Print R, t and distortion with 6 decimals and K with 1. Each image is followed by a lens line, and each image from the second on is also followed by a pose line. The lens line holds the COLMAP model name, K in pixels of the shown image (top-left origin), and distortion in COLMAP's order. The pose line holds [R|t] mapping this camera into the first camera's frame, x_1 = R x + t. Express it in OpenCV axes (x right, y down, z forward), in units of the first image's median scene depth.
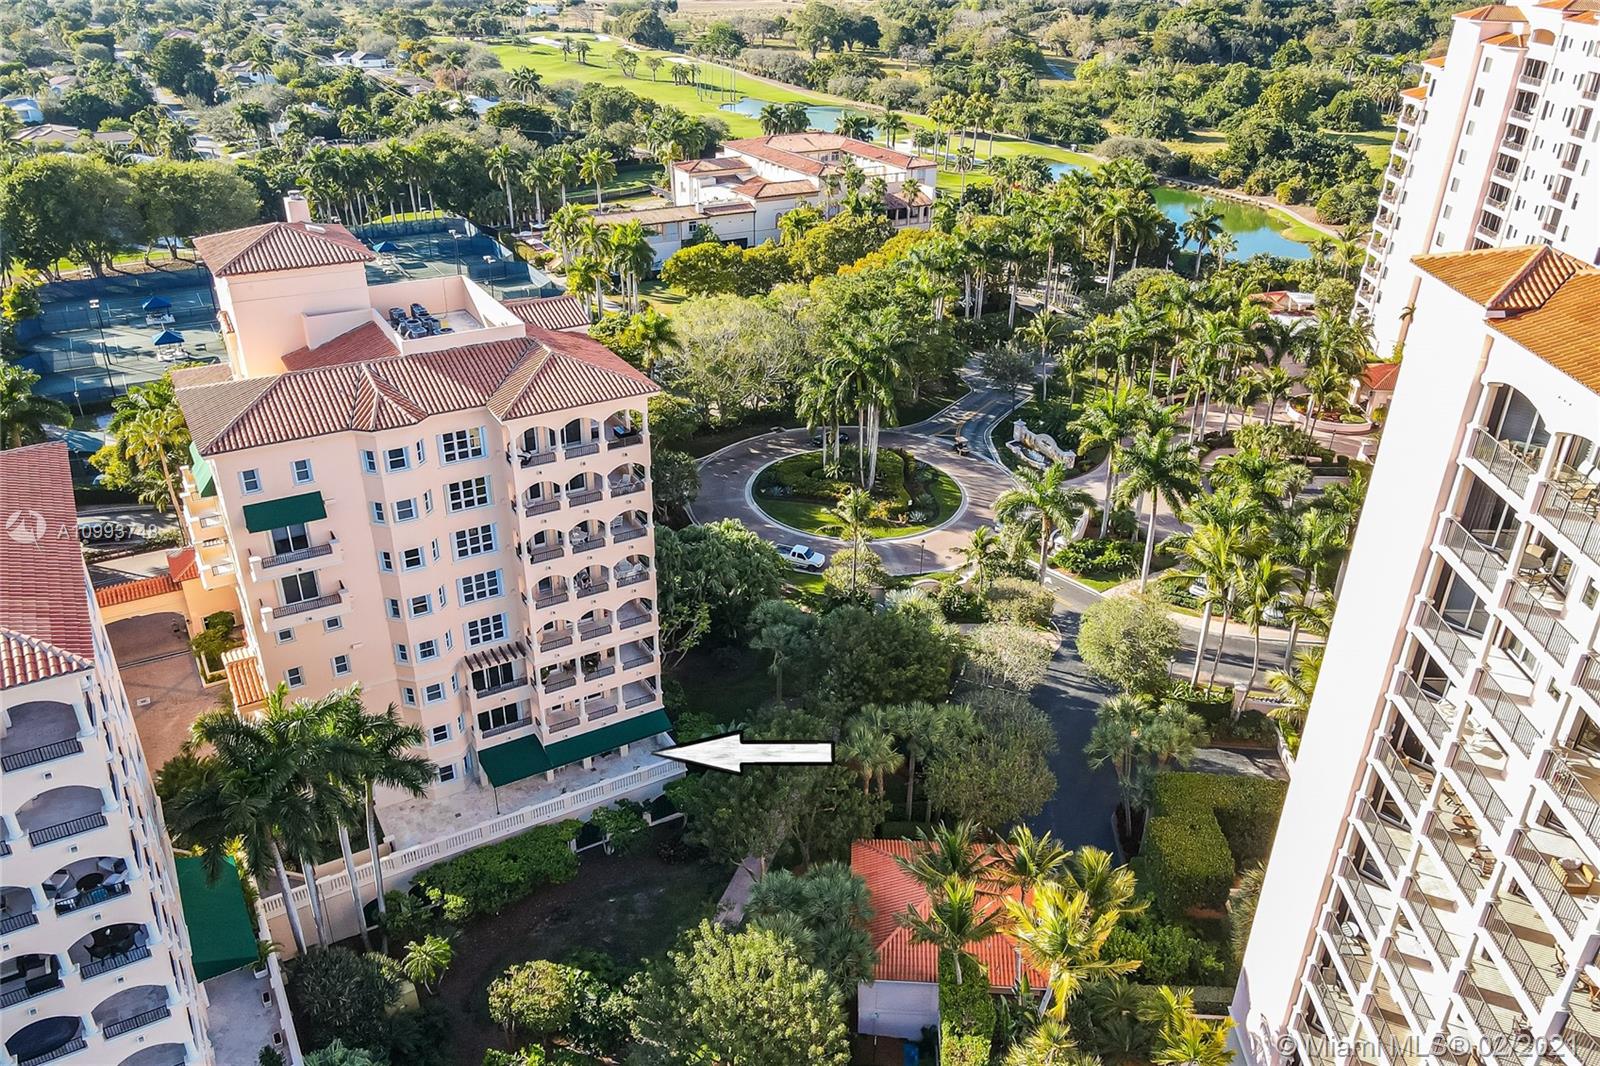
lens RADIAL K [[1179.3, 0, 791.6], [0, 1179.3, 531.4], [0, 0, 1]] dist [0.009399, 0.000221]
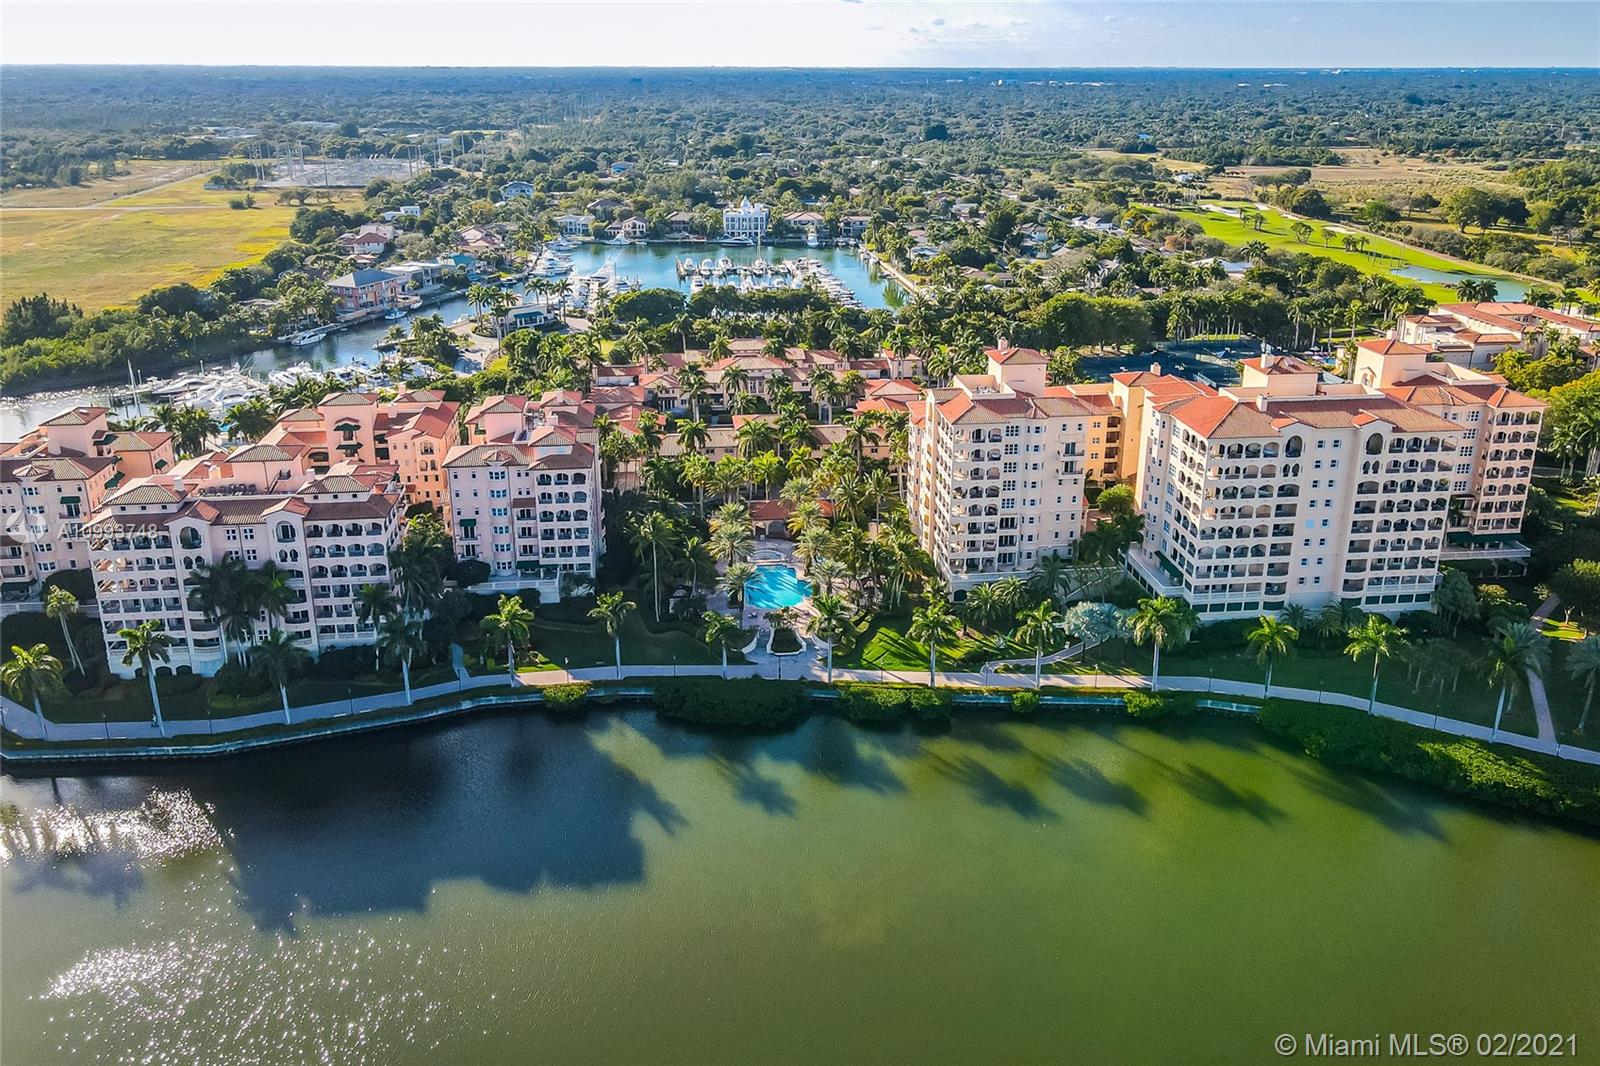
lens RADIAL K [[1222.4, 0, 796.9], [0, 1222.4, 450.8], [0, 0, 1]] dist [0.010463, 0.011523]
pose [[0.912255, 0.112371, -0.393908, -0.155272], [-0.178140, 0.974772, -0.134480, 0.186381], [0.368859, 0.192851, 0.909259, -0.617593]]
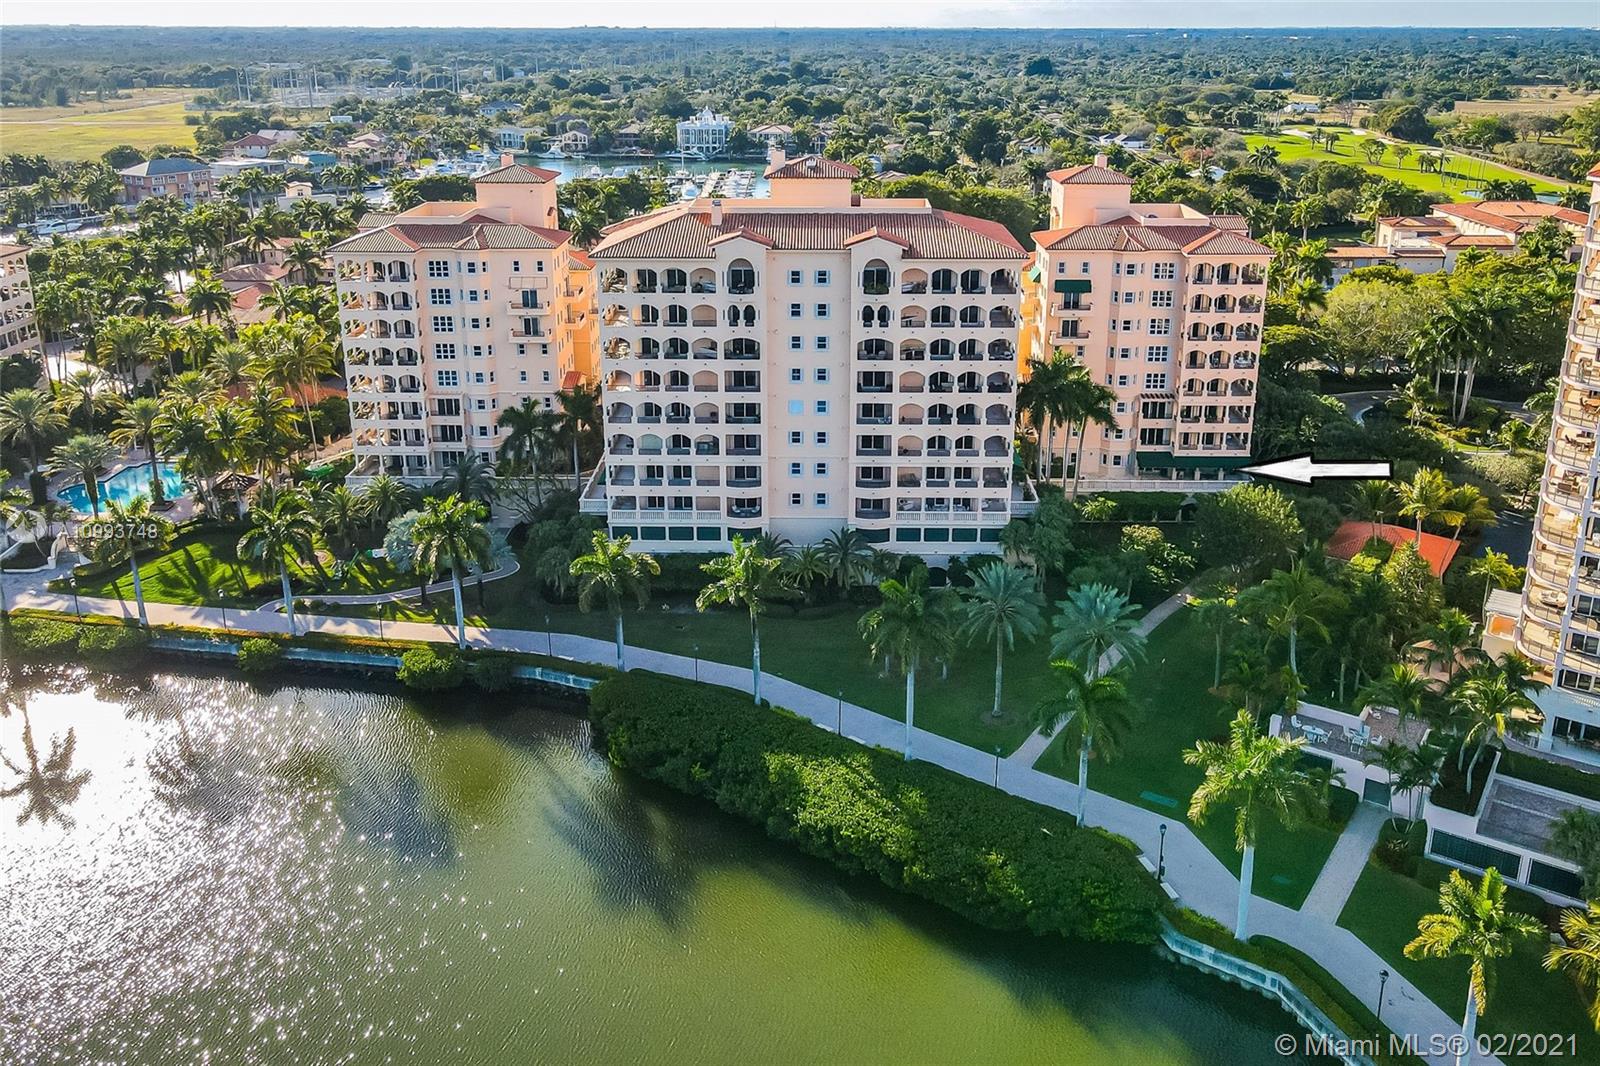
lens RADIAL K [[1304.0, 0, 805.9], [0, 1304.0, 441.3], [0, 0, 1]] dist [0.003338, 0.014617]
pose [[0.851250, 0.145916, -0.504065, 0.085296], [-0.229722, 0.967251, -0.107951, 0.142627], [0.471806, 0.207688, 0.856893, -0.263682]]
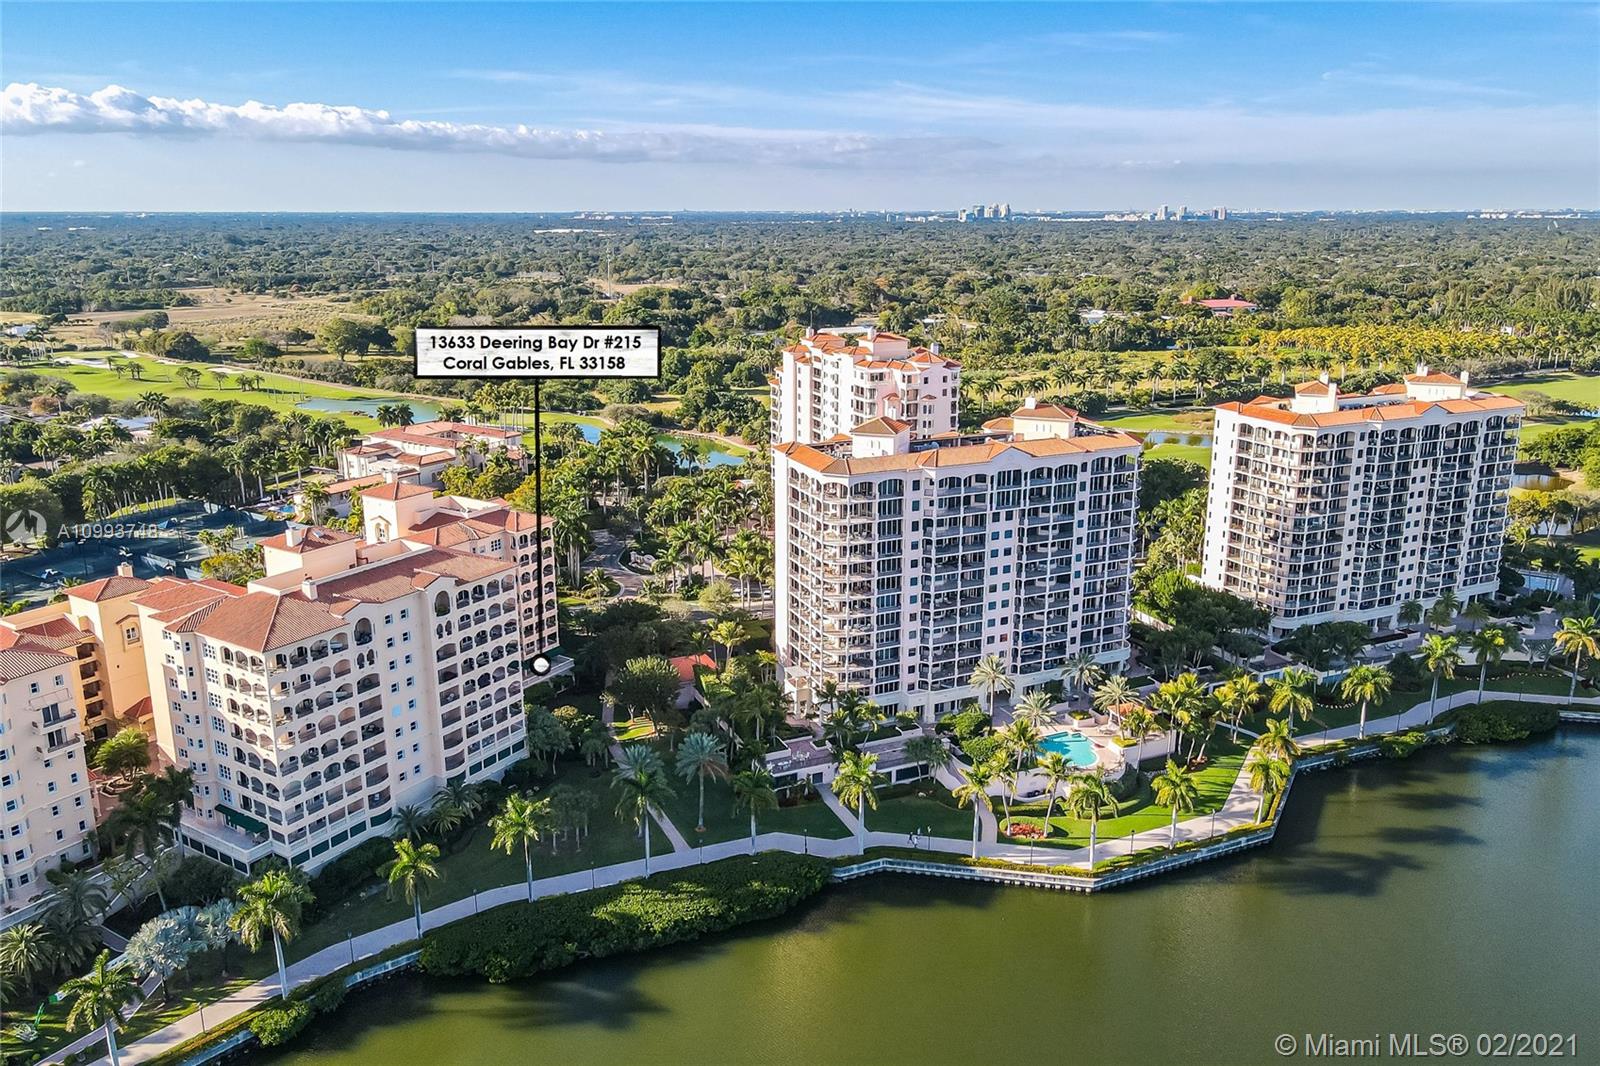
lens RADIAL K [[1178.0, 0, 799.8], [0, 1178.0, 512.6], [0, 0, 1]] dist [0.009492, 0.011747]
pose [[0.890697, -0.127338, 0.436399, -0.223442], [0.219395, 0.961181, -0.167322, 0.127059], [-0.398152, 0.244777, 0.884058, -0.479755]]
